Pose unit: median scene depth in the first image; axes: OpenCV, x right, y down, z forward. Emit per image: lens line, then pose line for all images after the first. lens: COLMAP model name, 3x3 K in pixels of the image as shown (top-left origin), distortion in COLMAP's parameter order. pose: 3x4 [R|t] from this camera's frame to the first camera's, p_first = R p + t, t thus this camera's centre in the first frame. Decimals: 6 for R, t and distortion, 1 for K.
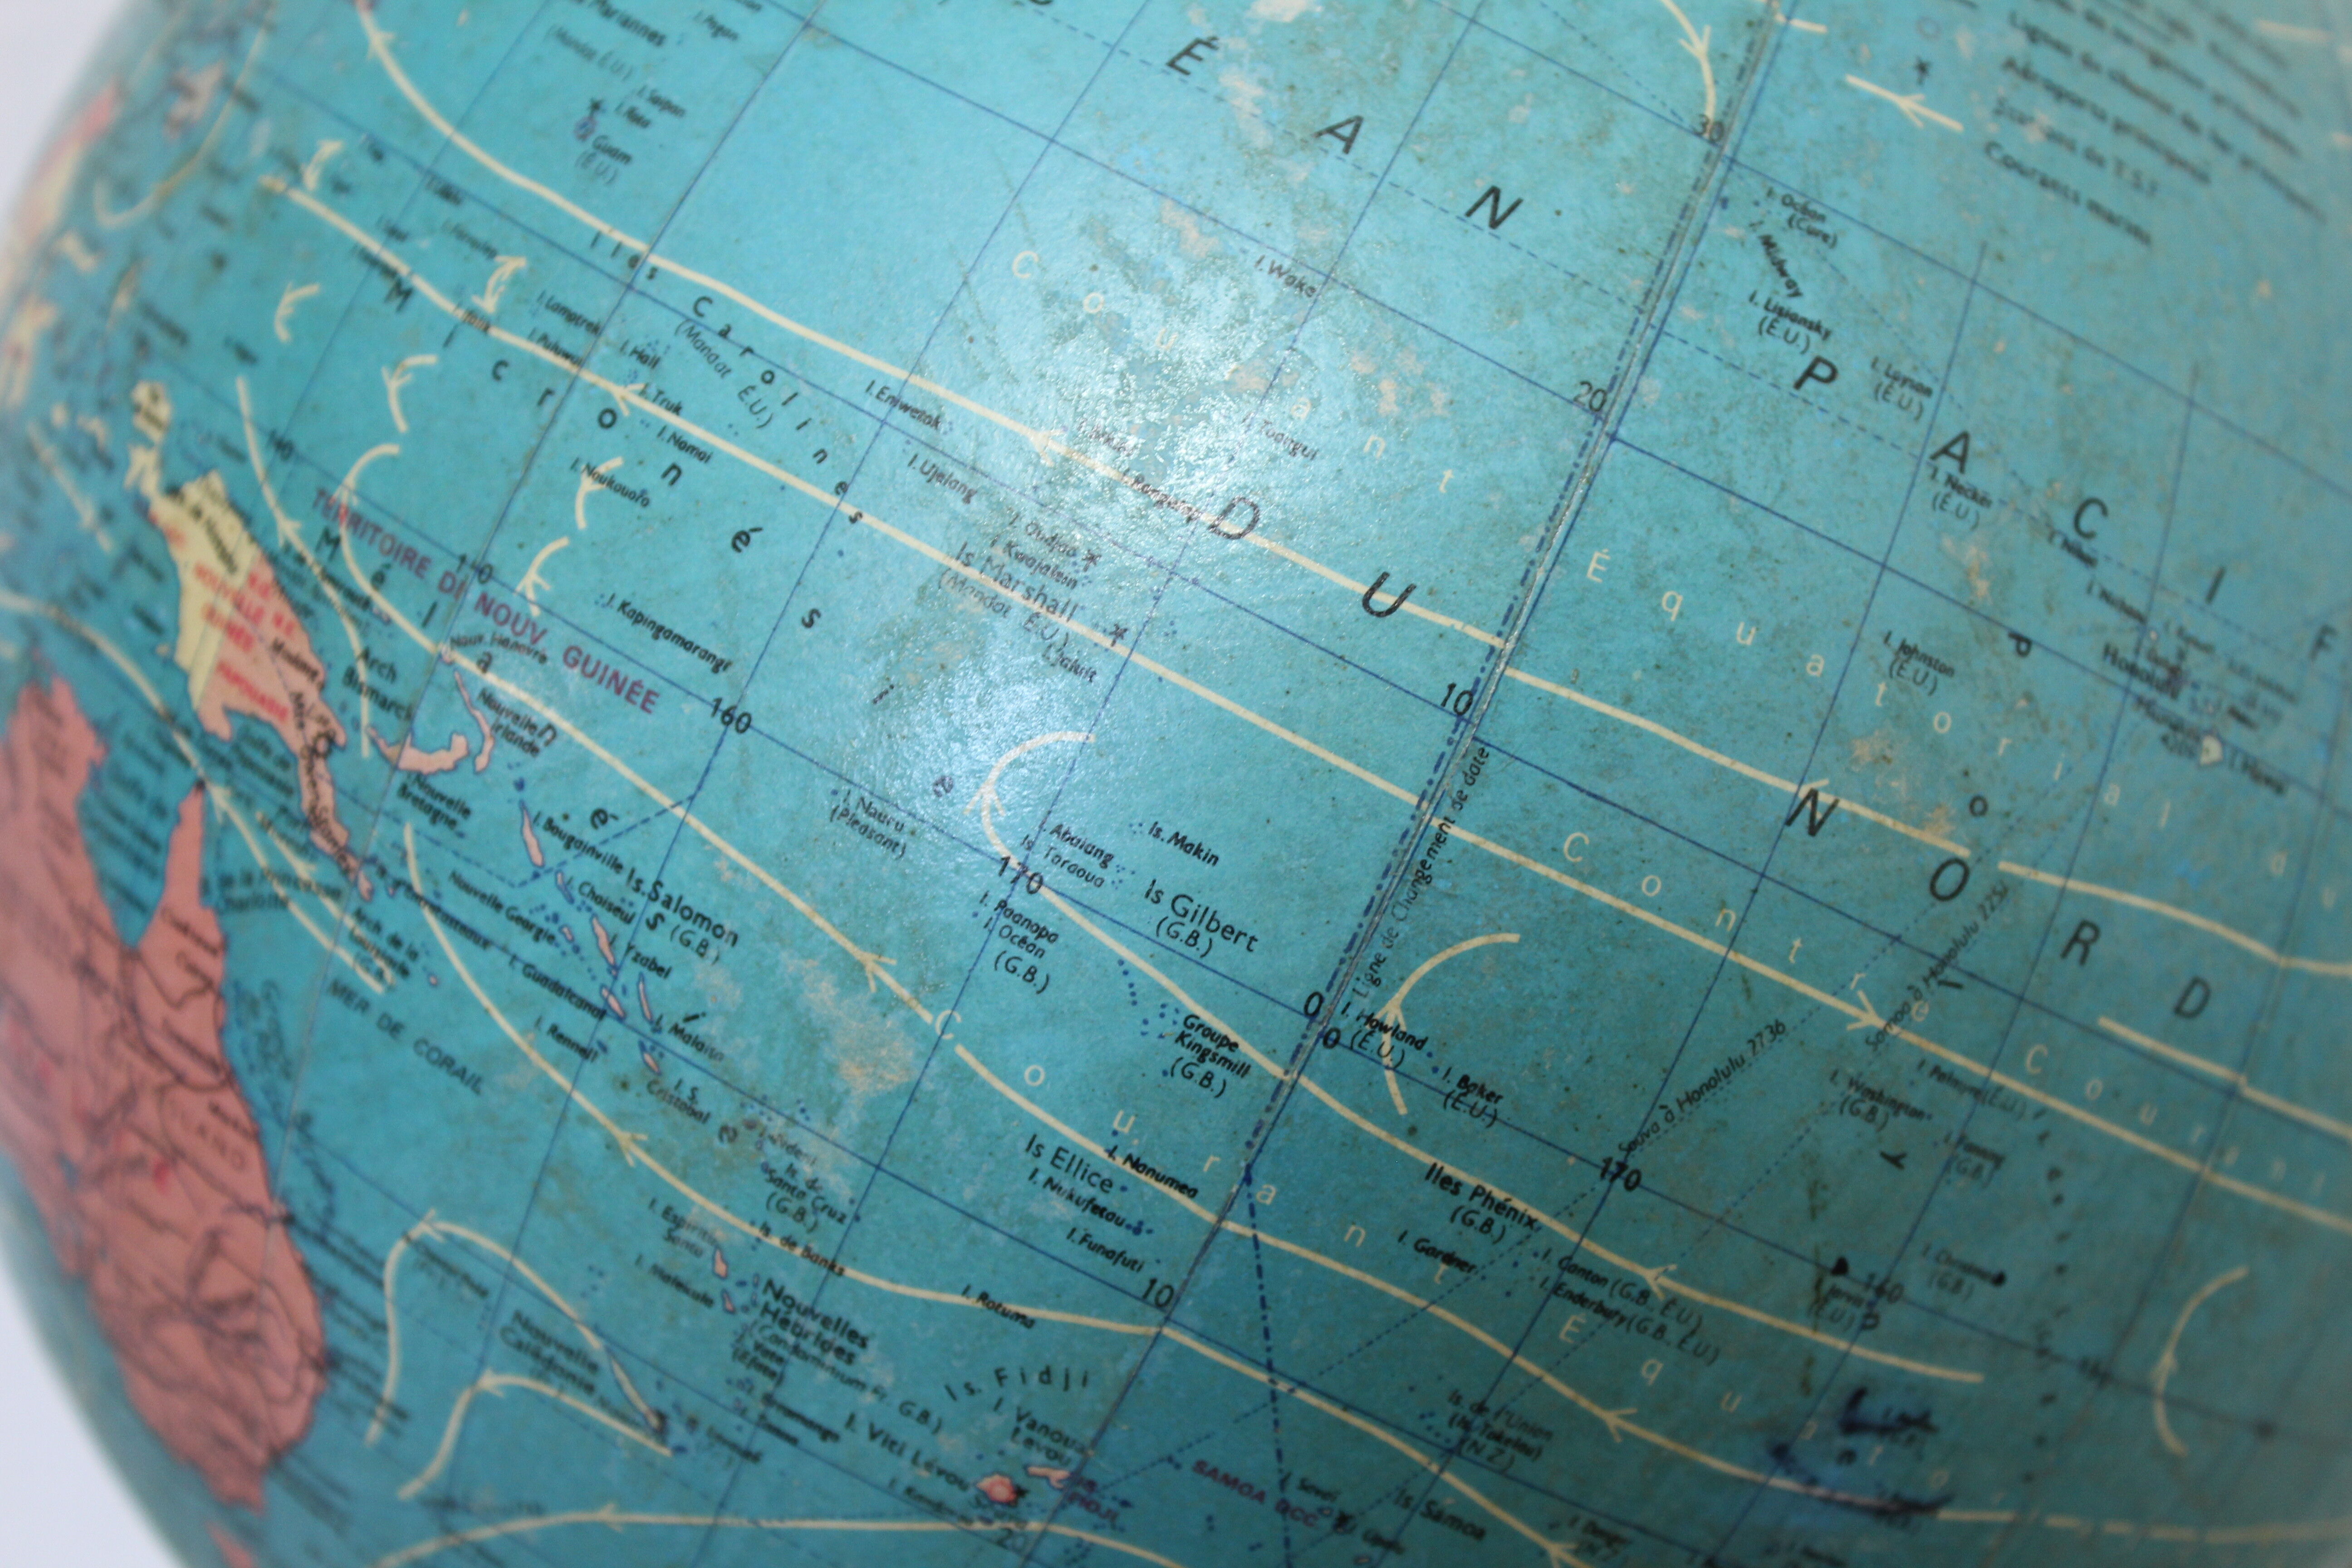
lens RADIAL K [[4030.0, 0, 1174.8], [0, 4030.0, 777.9], [0, 0, 1]] dist [-0.037957, 0.000000]
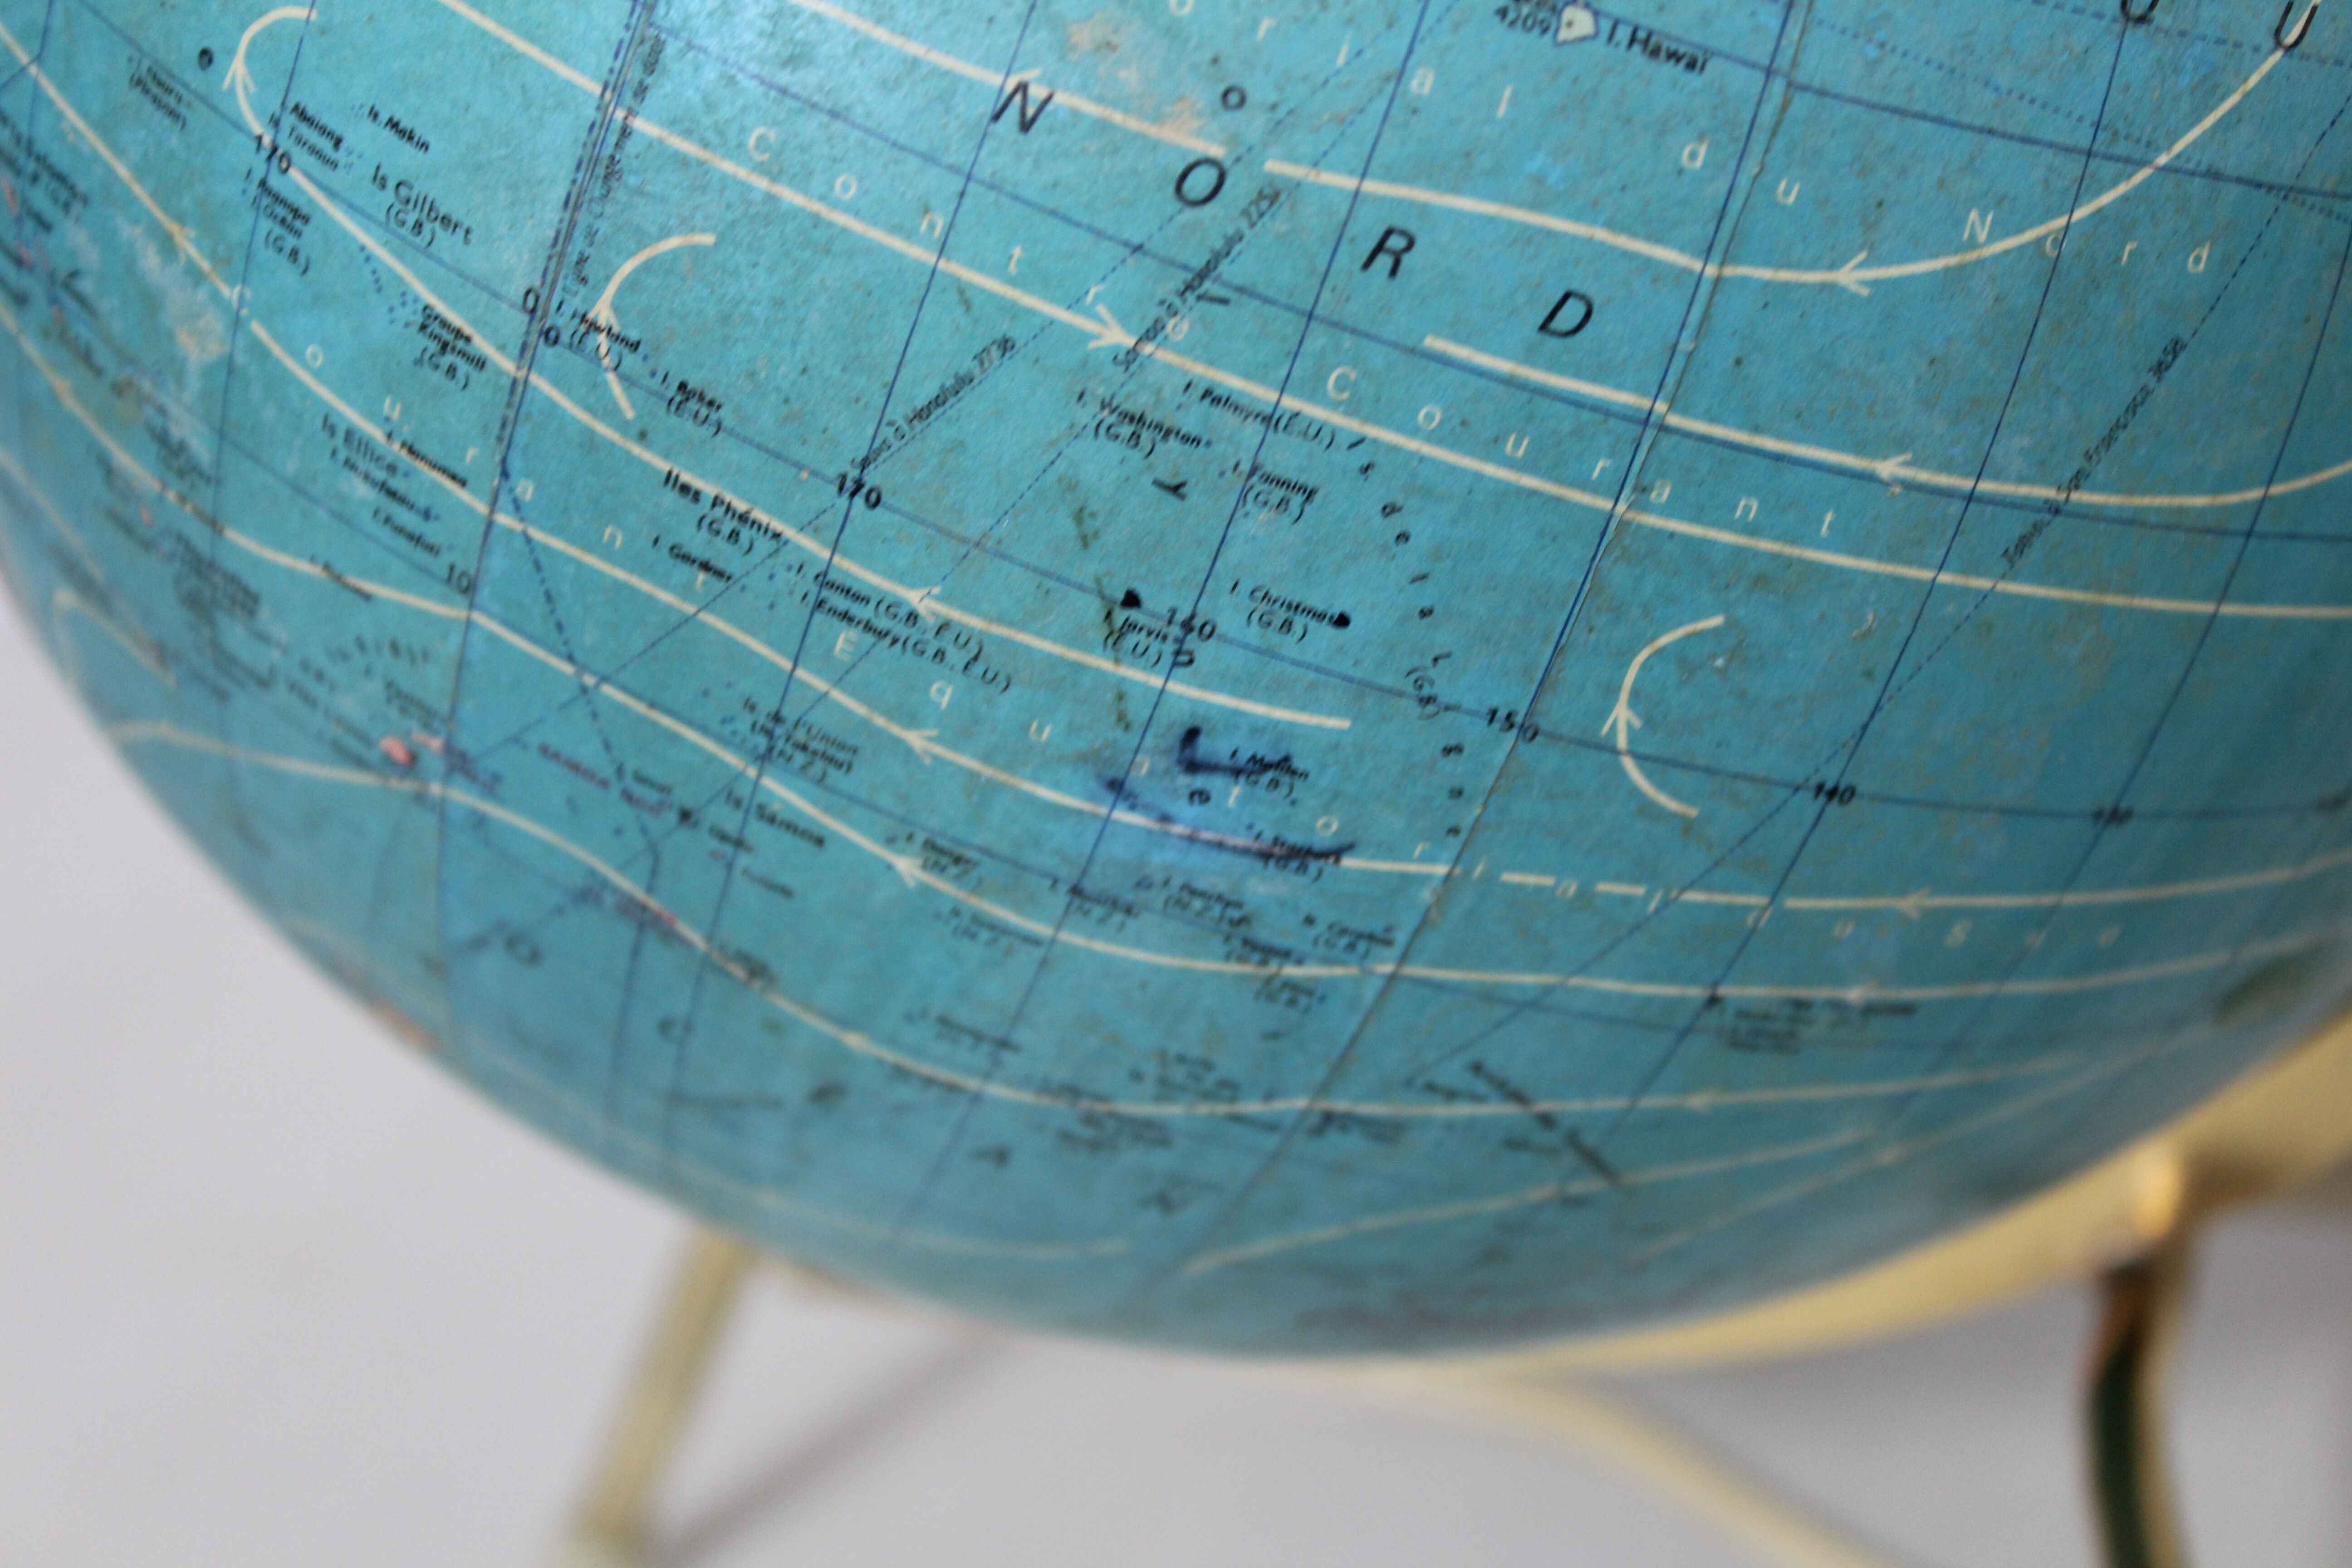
lens RADIAL K [[4717.7, 0, 1176.5], [0, 4717.7, 787.5], [0, 0, 1]] dist [0.054430, 0.000000]
pose [[0.885917, 0.095180, -0.453973, 0.669349], [0.029389, 0.965236, 0.259723, -0.115289], [0.462911, -0.243435, 0.852322, 0.086446]]
